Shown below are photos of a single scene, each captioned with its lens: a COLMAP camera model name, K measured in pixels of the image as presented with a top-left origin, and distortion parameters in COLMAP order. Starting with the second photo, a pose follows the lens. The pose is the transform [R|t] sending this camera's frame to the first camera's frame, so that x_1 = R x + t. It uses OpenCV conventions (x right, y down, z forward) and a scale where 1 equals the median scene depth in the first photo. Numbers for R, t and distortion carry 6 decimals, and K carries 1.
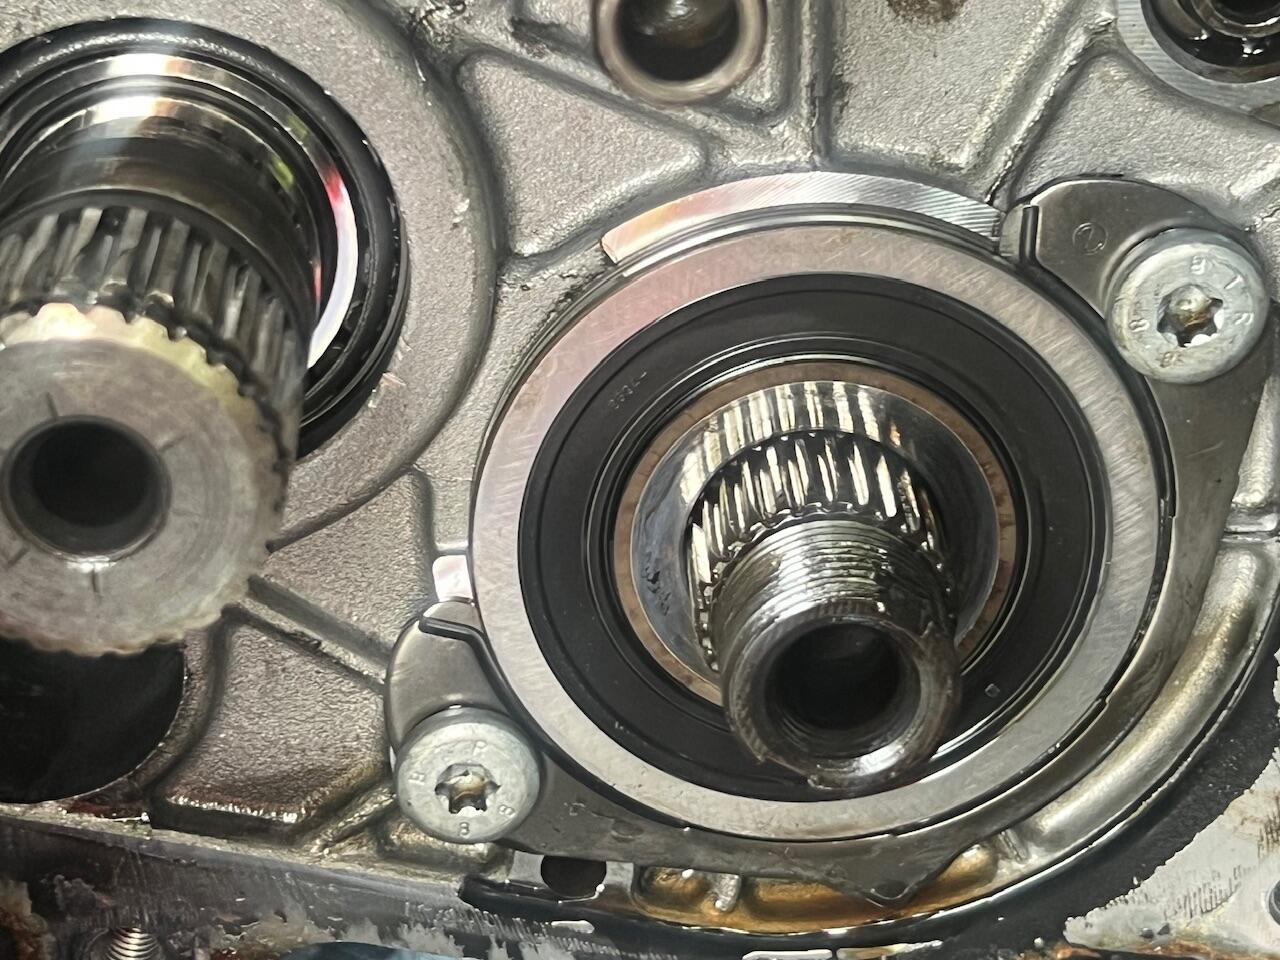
lens RADIAL K [[2809.5, 0, 644.1], [0, 2809.5, 505.0], [0, 0, 1]] dist [0.022214, 0.372930]
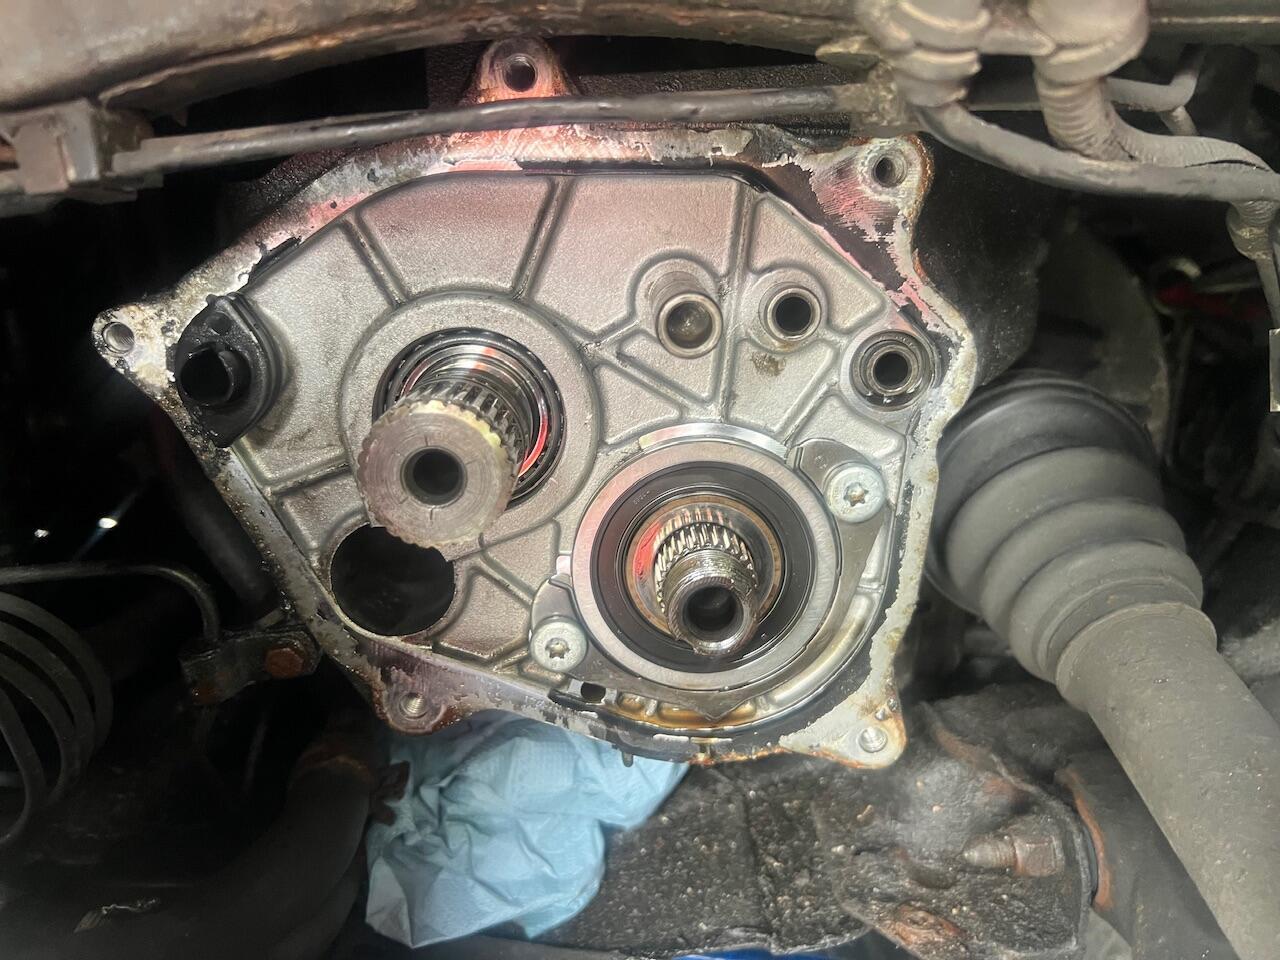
lens RADIAL K [[962.2, 0, 640.0], [0, 962.2, 480.0], [0, 0, 1]] dist [0.007518, -0.000436]
pose [[0.991898, 0.126441, 0.012282, -0.019986], [-0.122303, 0.976613, -0.176832, 0.102263], [-0.034353, 0.173897, 0.984164, 0.113206]]
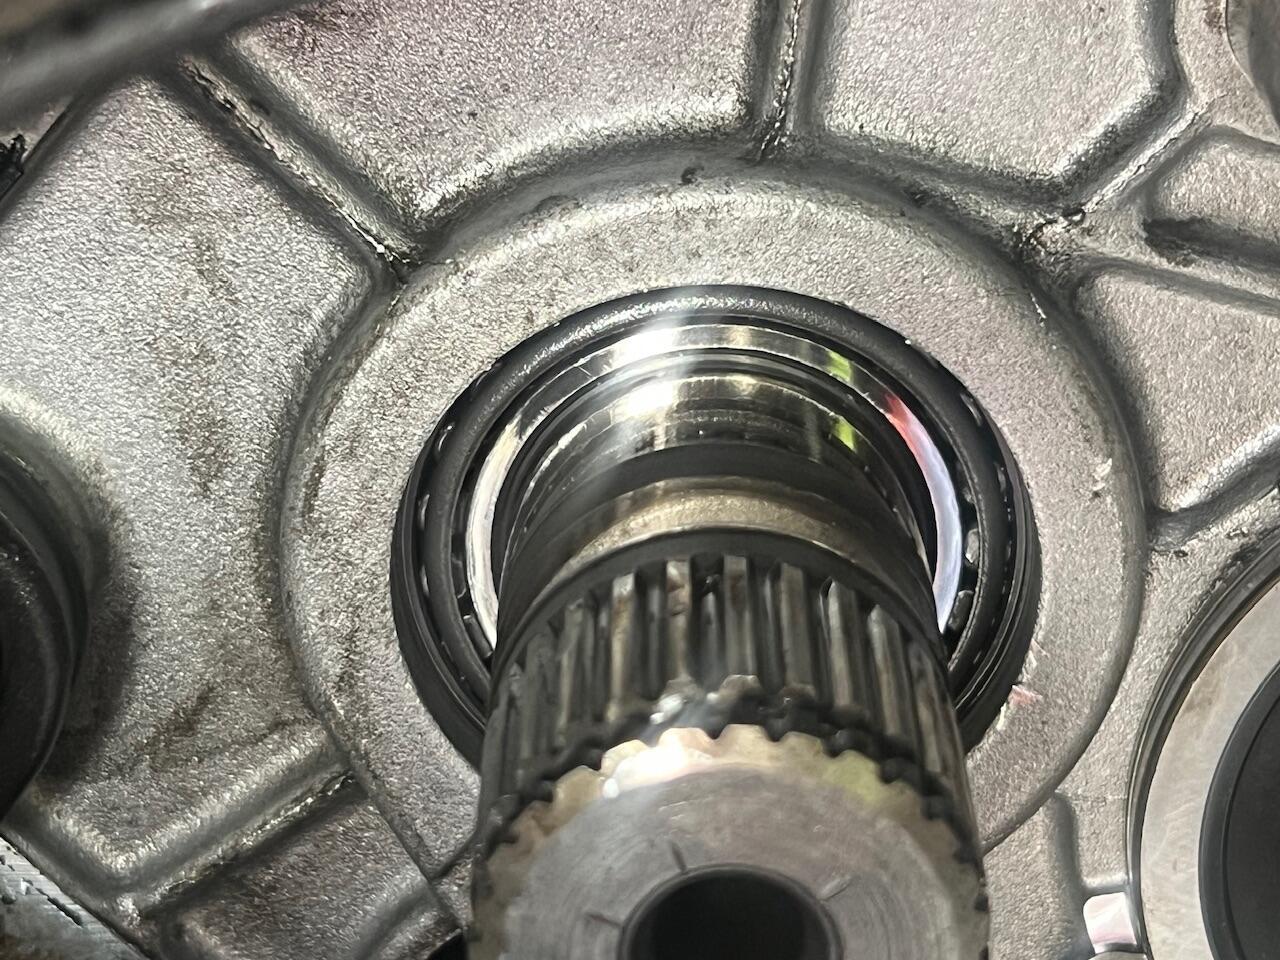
lens RADIAL K [[2914.2, 0, 640.0], [0, 2914.2, 480.0], [0, 0, 1]] dist [0.108109, 0.310410]
pose [[0.987559, -0.109321, -0.113030, -0.096615], [0.106078, 0.993765, -0.034335, -0.086217], [0.116079, 0.021917, 0.992998, 0.182052]]
